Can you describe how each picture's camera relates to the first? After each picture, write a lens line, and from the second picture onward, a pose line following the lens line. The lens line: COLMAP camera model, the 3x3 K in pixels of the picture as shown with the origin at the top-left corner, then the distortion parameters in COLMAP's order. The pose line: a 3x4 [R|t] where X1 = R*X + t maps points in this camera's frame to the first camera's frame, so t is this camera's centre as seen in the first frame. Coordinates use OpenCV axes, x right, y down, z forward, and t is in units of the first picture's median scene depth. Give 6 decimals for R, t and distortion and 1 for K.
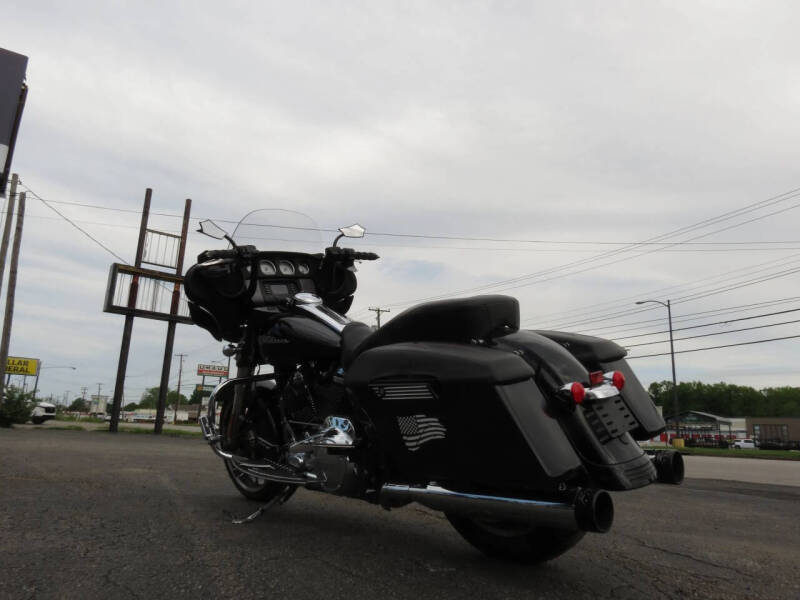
lens RADIAL K [[575.3, 0, 397.7], [0, 575.3, 296.7], [0, 0, 1]] dist [-0.018977, 0.005046]
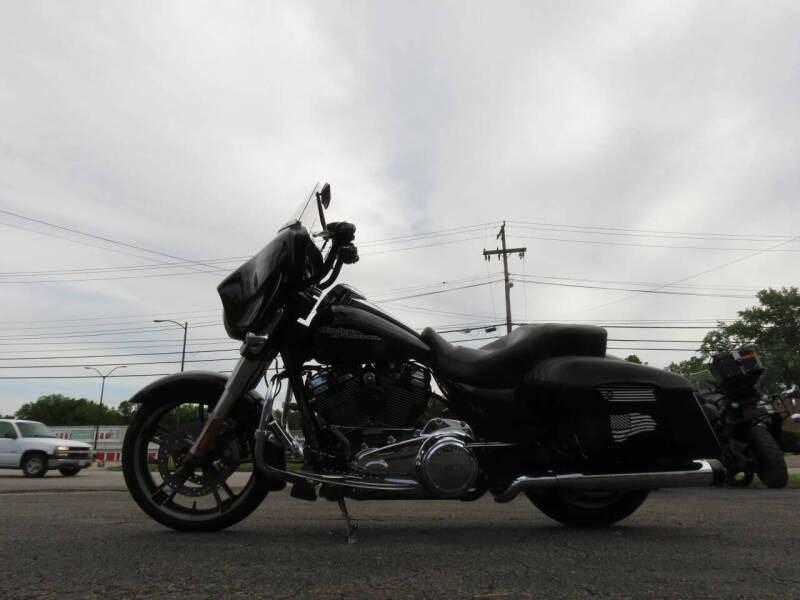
lens RADIAL K [[576.3, 0, 399.1], [0, 576.3, 300.8], [0, 0, 1]] dist [-0.022830, 0.005121]
pose [[0.639968, 0.163499, 0.750805, -0.723420], [-0.143627, 0.985333, -0.092146, 0.081219], [-0.754859, -0.048865, 0.654065, 0.302769]]
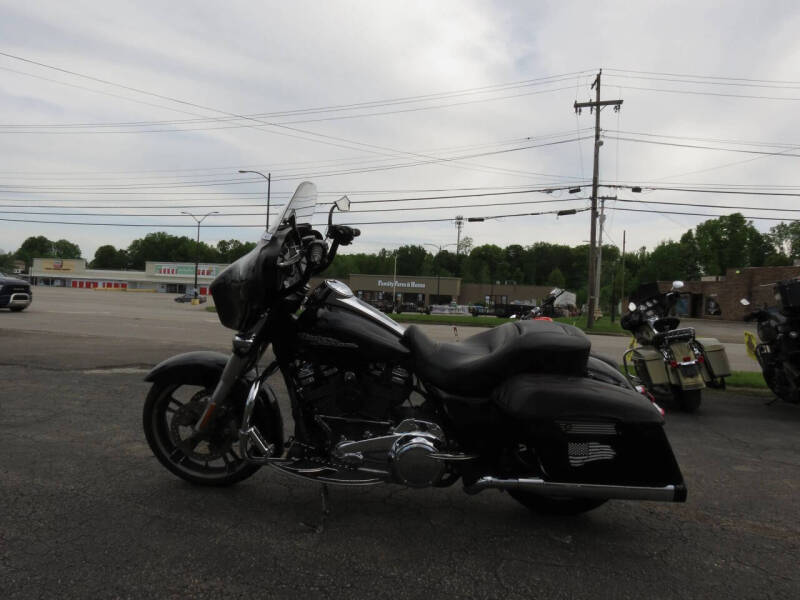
lens RADIAL K [[576.3, 0, 399.1], [0, 576.3, 300.8], [0, 0, 1]] dist [-0.022830, 0.005121]
pose [[0.743503, -0.007620, 0.668689, -0.645640], [-0.166817, 0.966211, 0.196490, -0.163511], [-0.647592, -0.257640, 0.717110, 0.226286]]
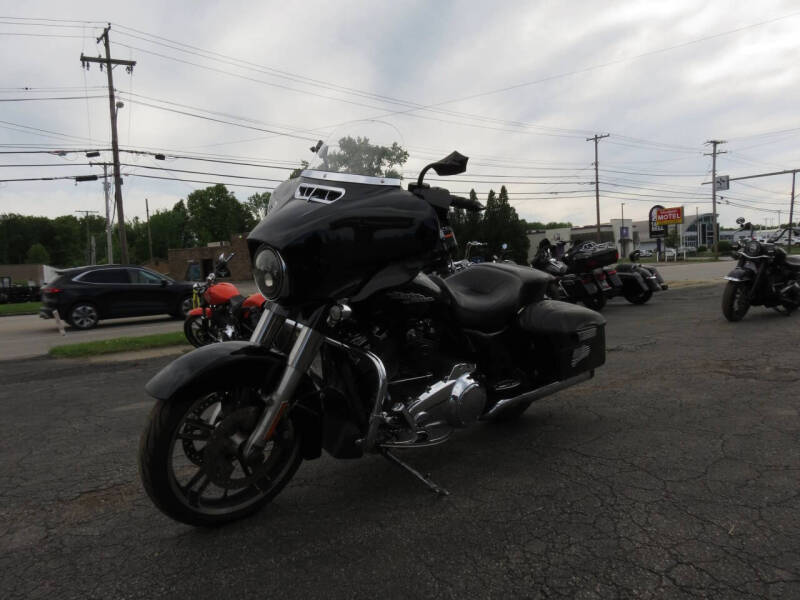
lens RADIAL K [[576.3, 0, 399.1], [0, 576.3, 300.8], [0, 0, 1]] dist [-0.022830, 0.005121]
pose [[-0.015684, -0.096634, 0.995196, -0.929949], [-0.173092, 0.980554, 0.092484, 0.001601], [-0.984781, -0.170810, -0.032105, 0.898445]]
